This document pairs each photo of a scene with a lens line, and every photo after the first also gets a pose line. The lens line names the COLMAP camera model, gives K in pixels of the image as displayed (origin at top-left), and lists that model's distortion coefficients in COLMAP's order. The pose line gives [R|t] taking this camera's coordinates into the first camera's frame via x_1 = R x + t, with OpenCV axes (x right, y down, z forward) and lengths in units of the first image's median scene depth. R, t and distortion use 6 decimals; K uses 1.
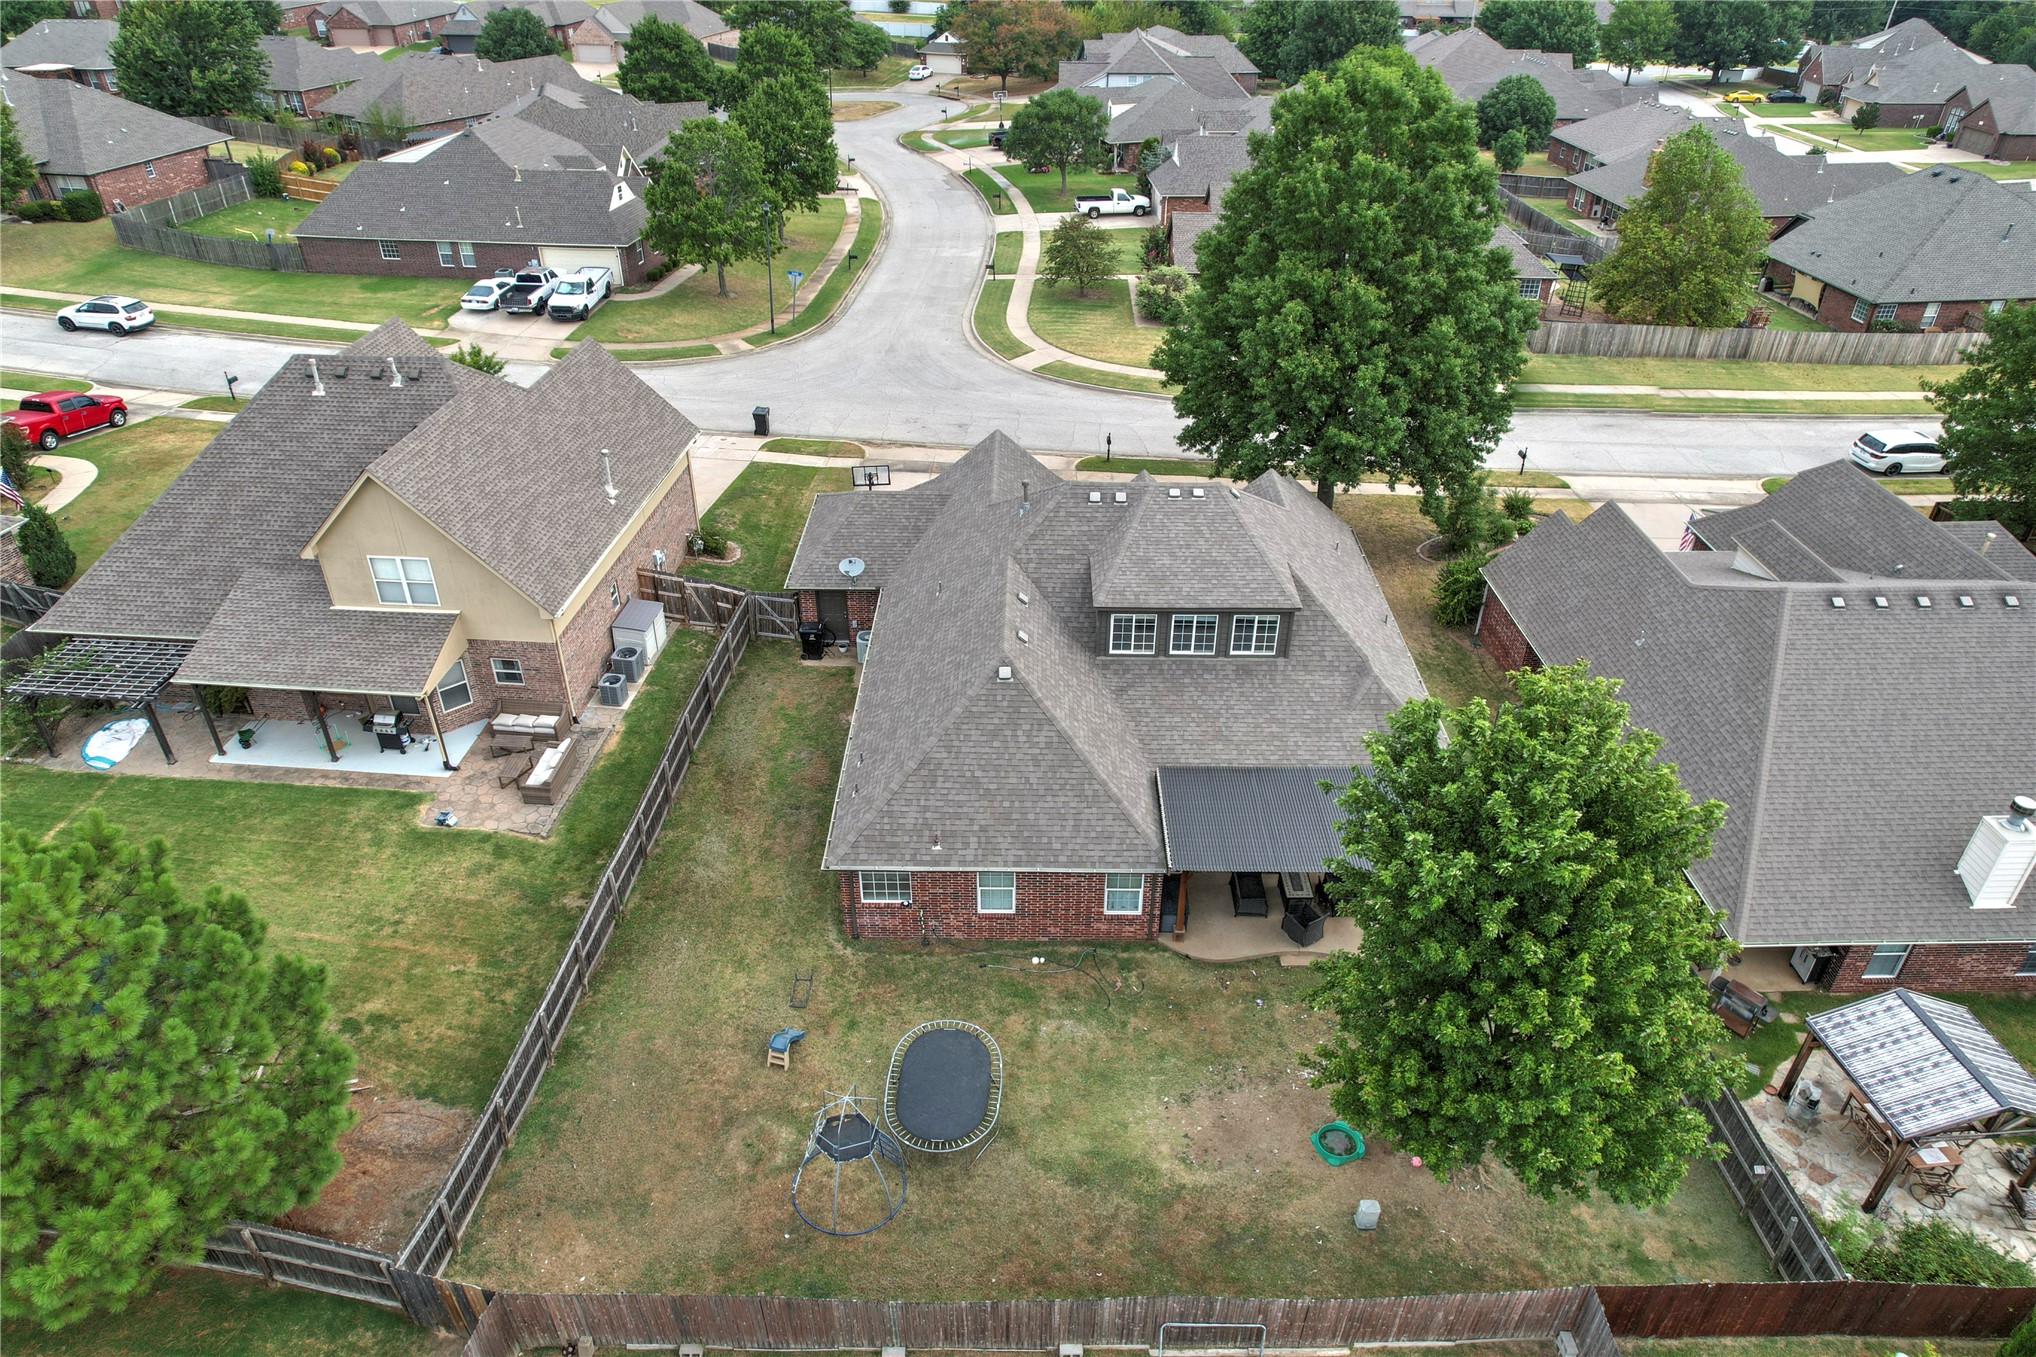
lens RADIAL K [[1307.5, 0, 956.4], [0, 1307.5, 677.3], [0, 0, 1]] dist [-0.062828, 0.048528]
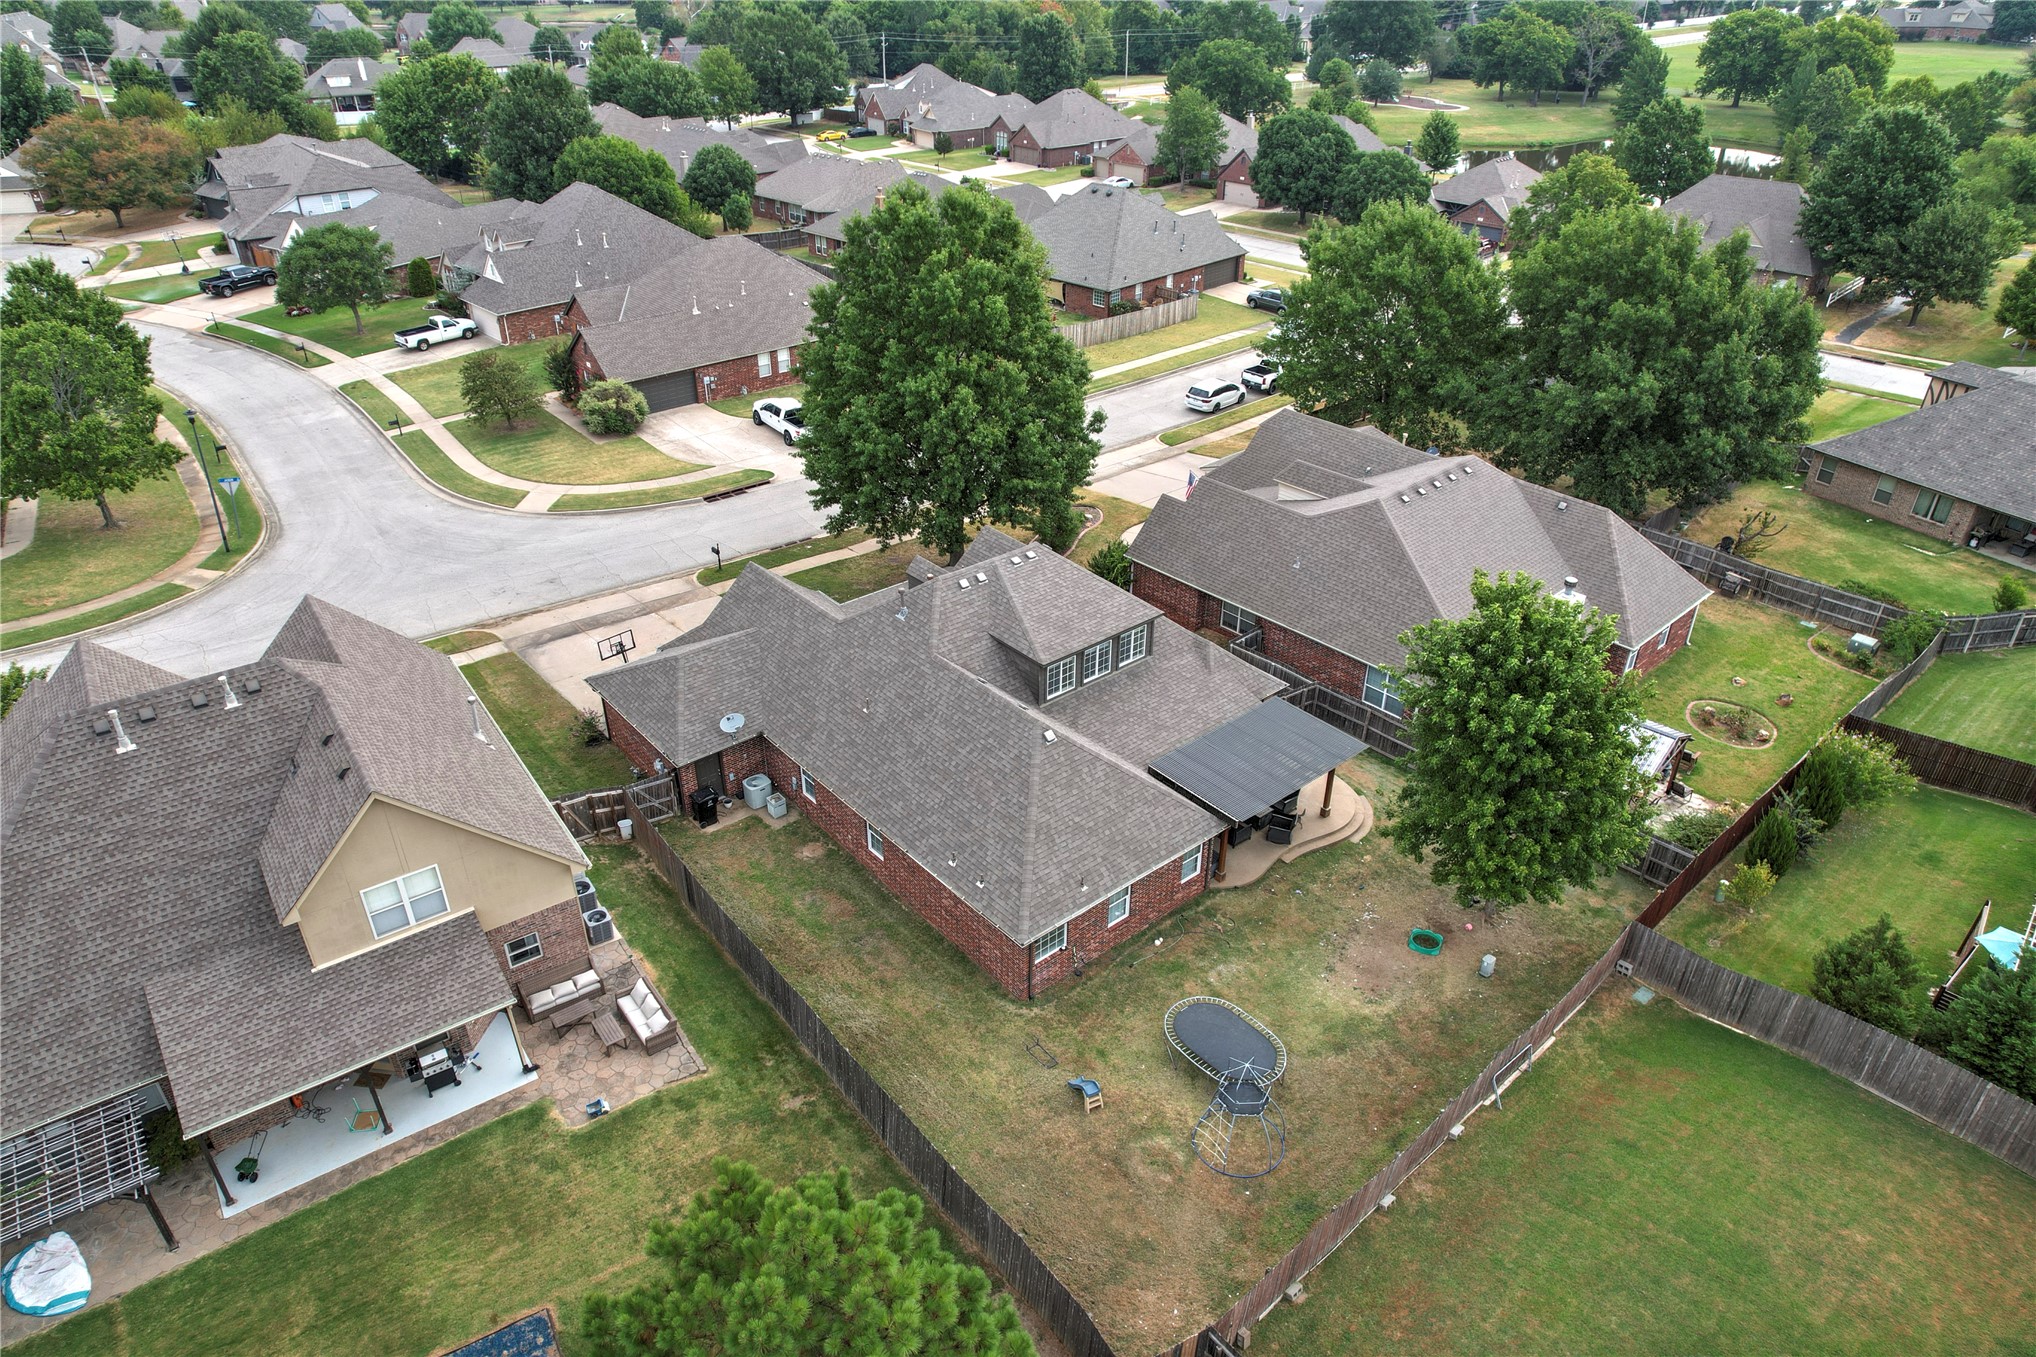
lens RADIAL K [[1307.5, 0, 1030.7], [0, 1307.5, 688.7], [0, 0, 1]] dist [-0.062828, 0.048528]
pose [[0.749146, -0.340601, 0.568129, -0.265046], [0.357293, 0.929987, 0.086405, -0.063395], [-0.557782, 0.138259, 0.818391, 0.011220]]
